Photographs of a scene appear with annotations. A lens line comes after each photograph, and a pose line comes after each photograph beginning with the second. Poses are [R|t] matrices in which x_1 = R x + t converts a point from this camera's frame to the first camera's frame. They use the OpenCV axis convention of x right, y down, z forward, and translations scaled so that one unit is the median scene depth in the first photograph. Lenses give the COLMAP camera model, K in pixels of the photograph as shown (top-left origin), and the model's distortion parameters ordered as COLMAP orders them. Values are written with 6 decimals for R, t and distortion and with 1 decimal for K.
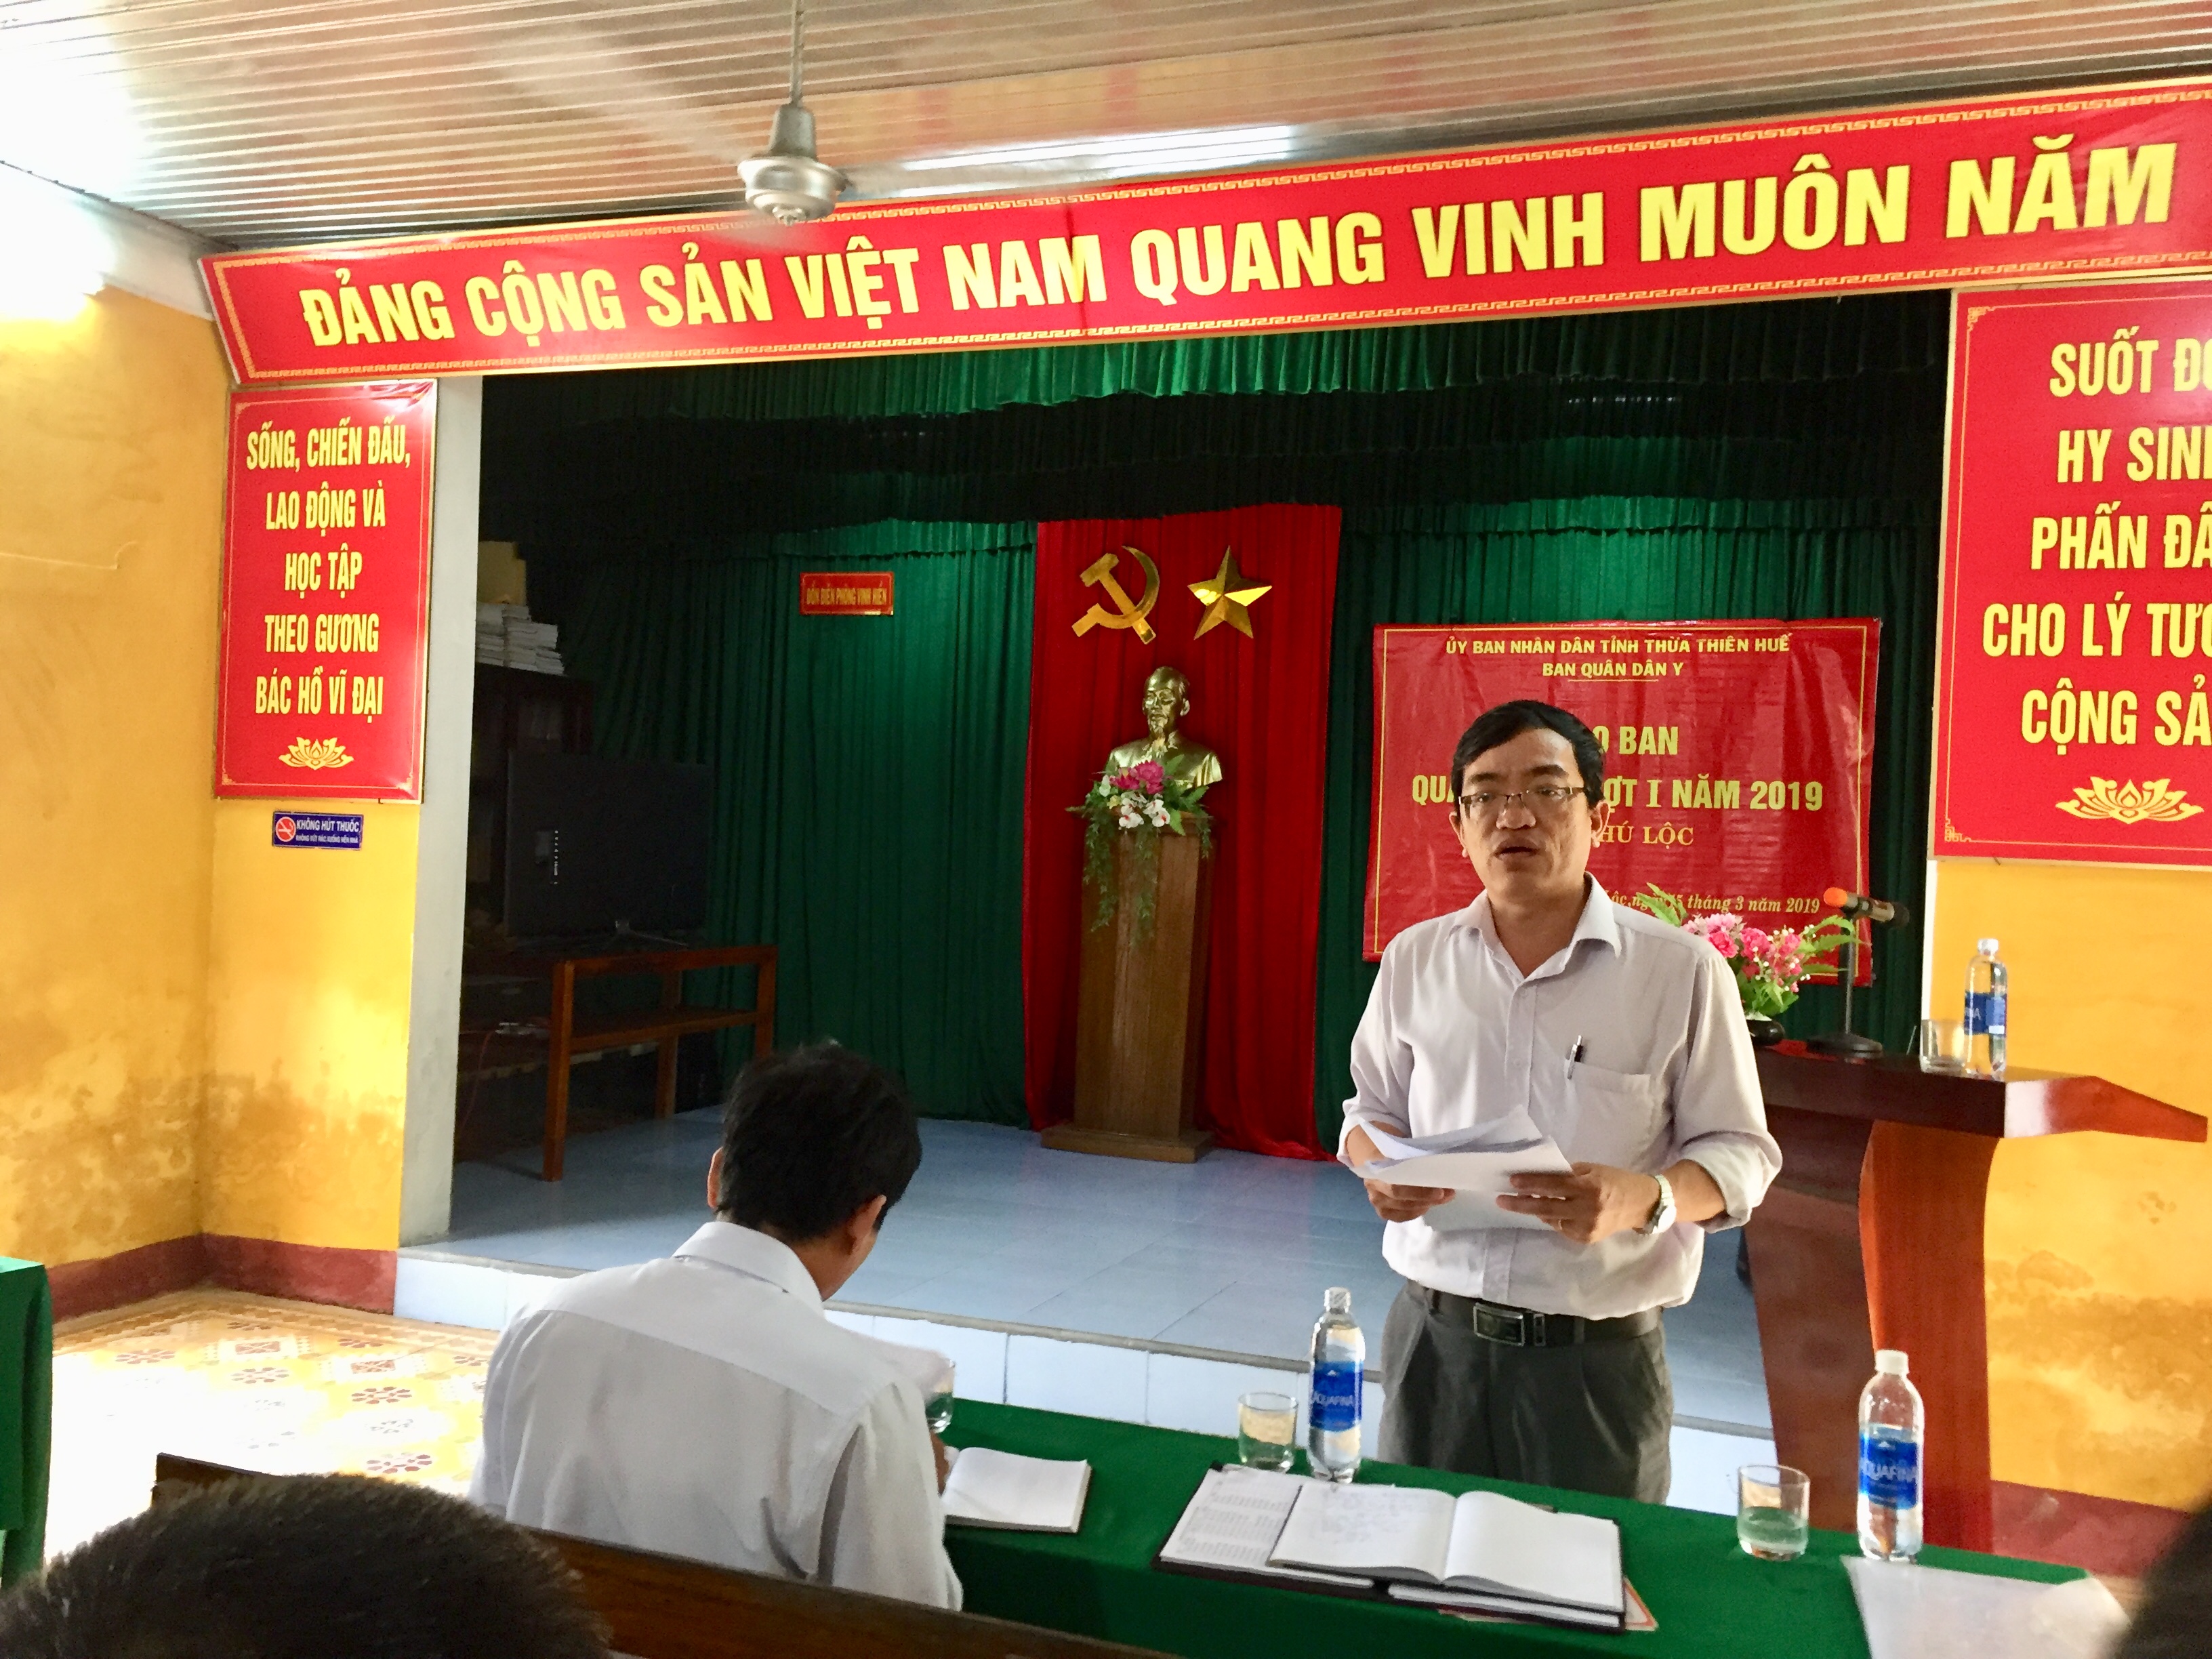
lens RADIAL K [[1906.5, 0, 1108.8], [0, 1906.5, 817.9], [0, 0, 1]] dist [0.100743, -0.139782]
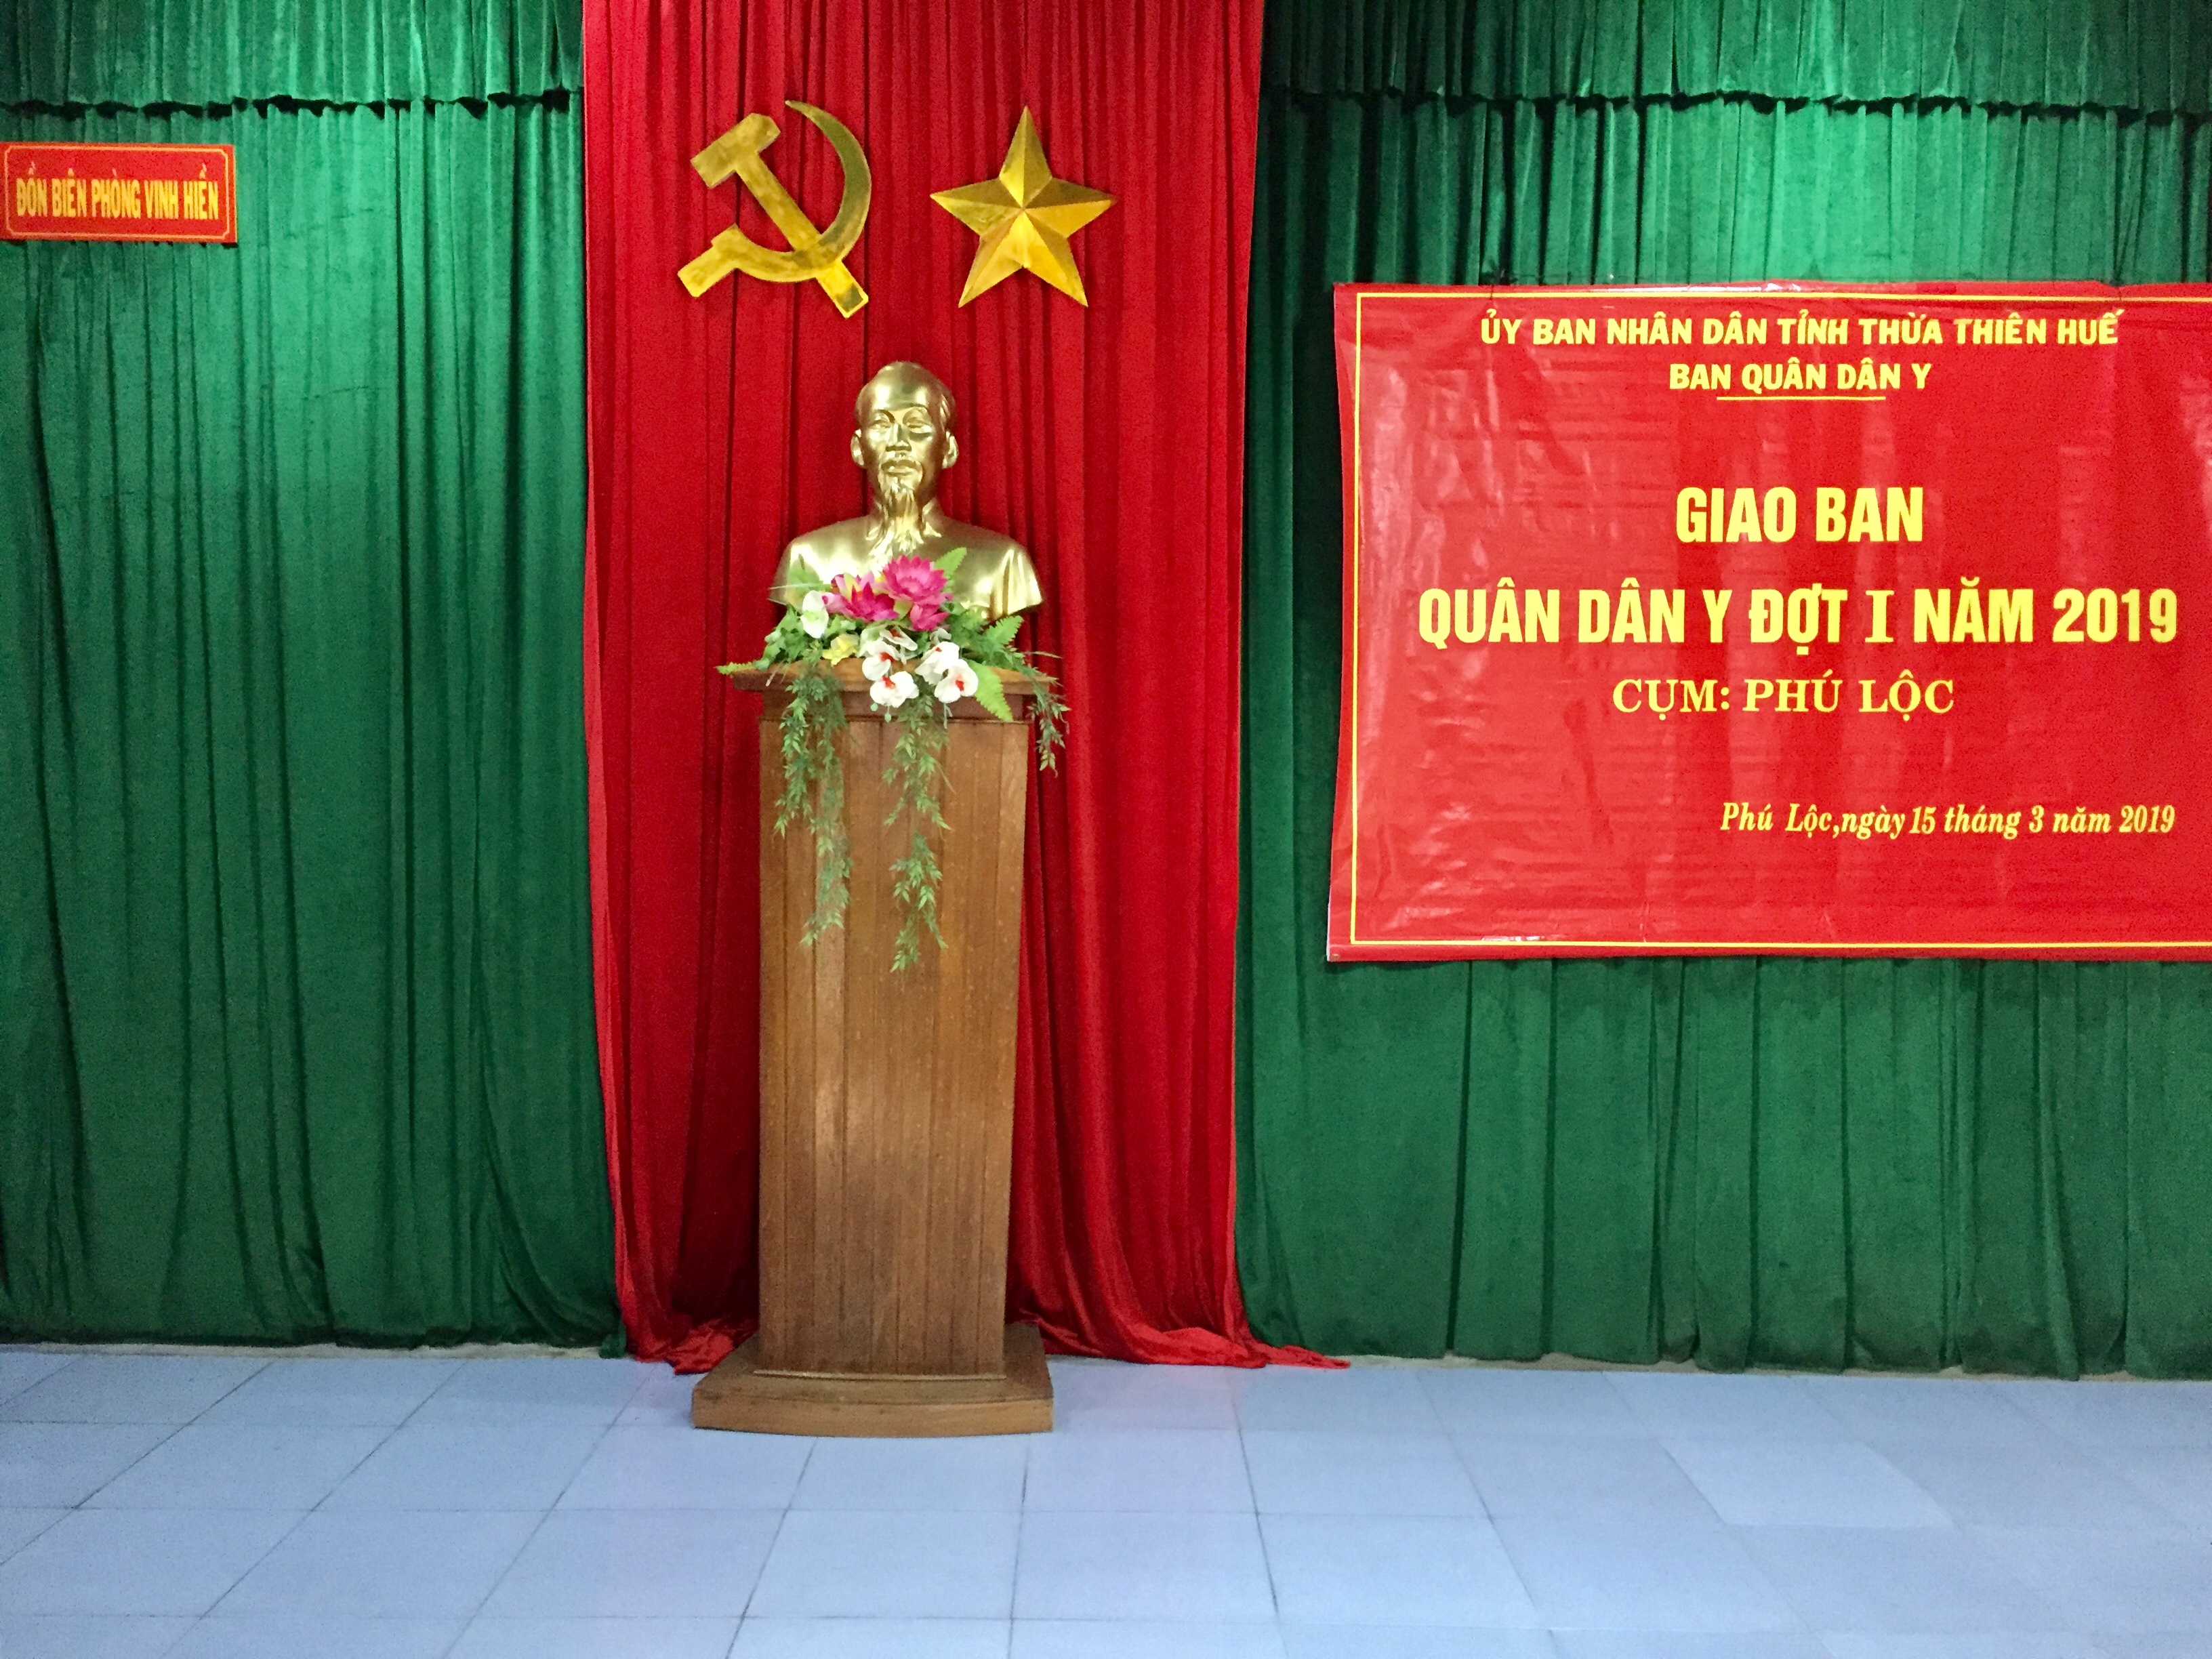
lens RADIAL K [[1906.5, 0, 1108.8], [0, 1906.5, 817.9], [0, 0, 1]] dist [0.100743, -0.139782]
pose [[0.936965, -0.043060, 0.346760, -0.100084], [0.022201, 0.997709, 0.063906, 0.003878], [-0.348717, -0.052180, 0.935774, 0.586617]]
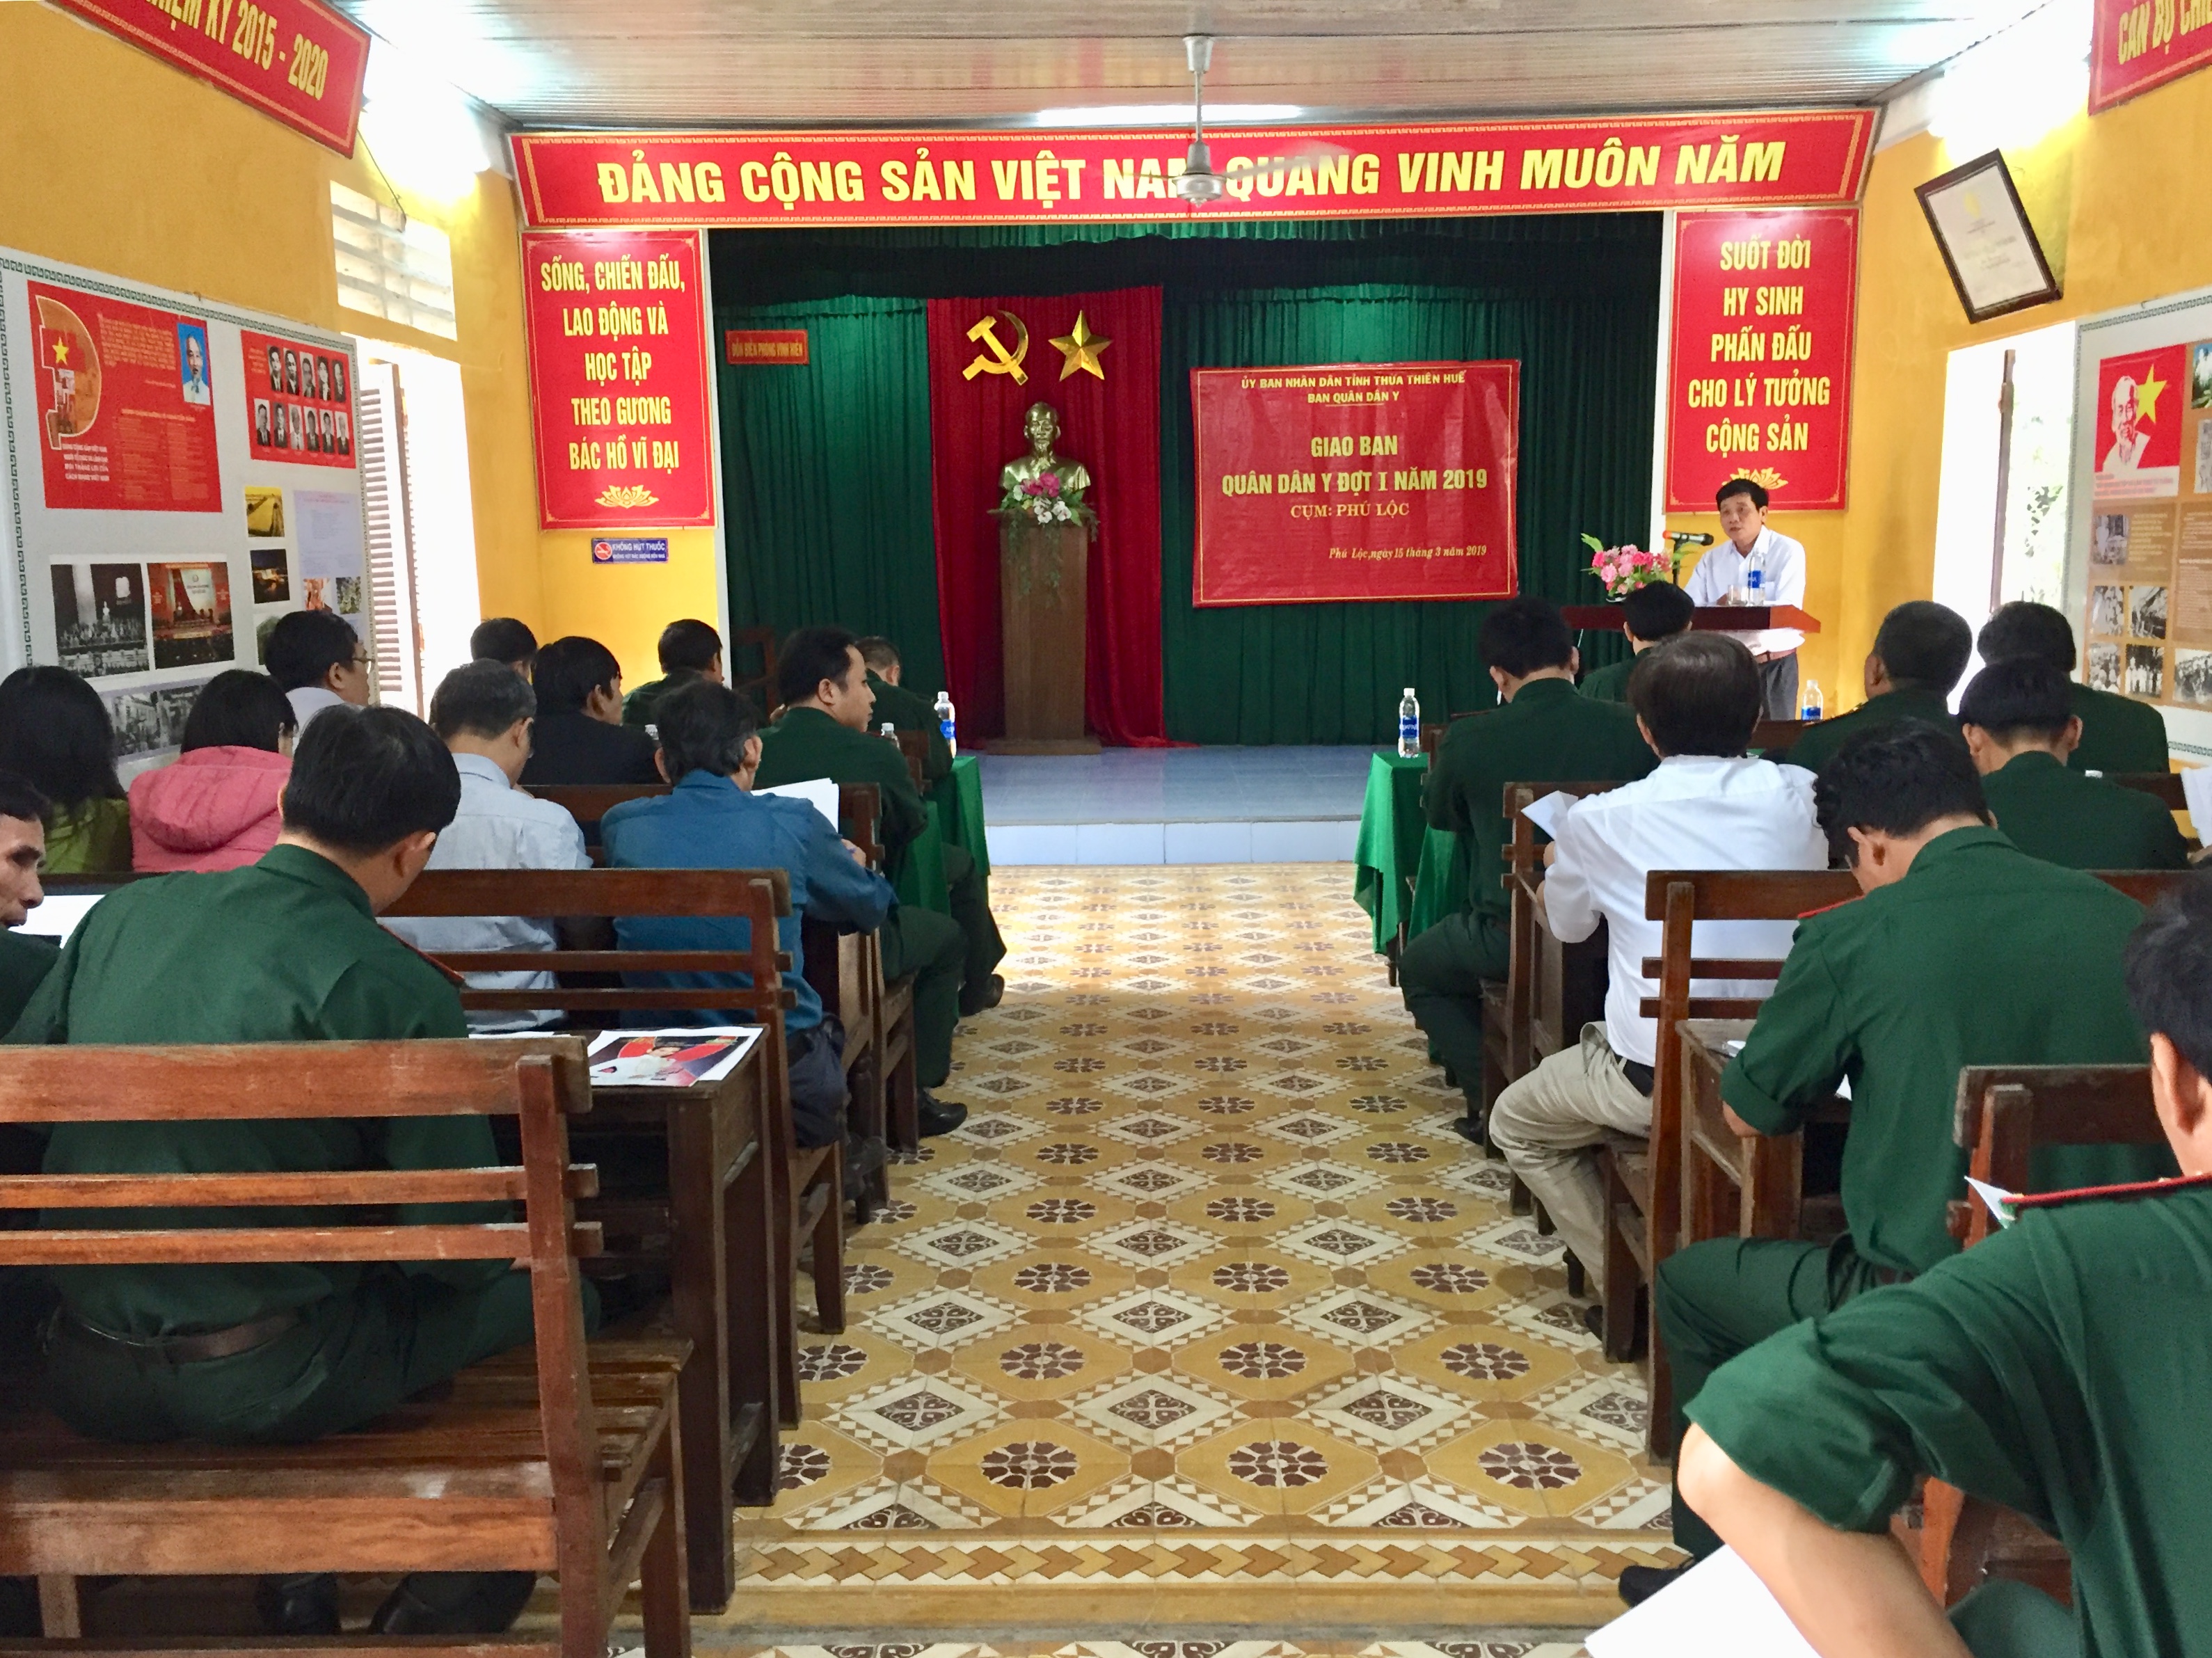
lens RADIAL K [[1972.0, 0, 1116.3], [0, 1972.0, 818.8], [0, 0, 1]] dist [0.098216, -0.124712]
pose [[0.942825, -0.098222, 0.318486, -0.440002], [0.046411, 0.984970, 0.166375, -0.020555], [-0.330041, -0.142081, 0.933213, -0.422963]]
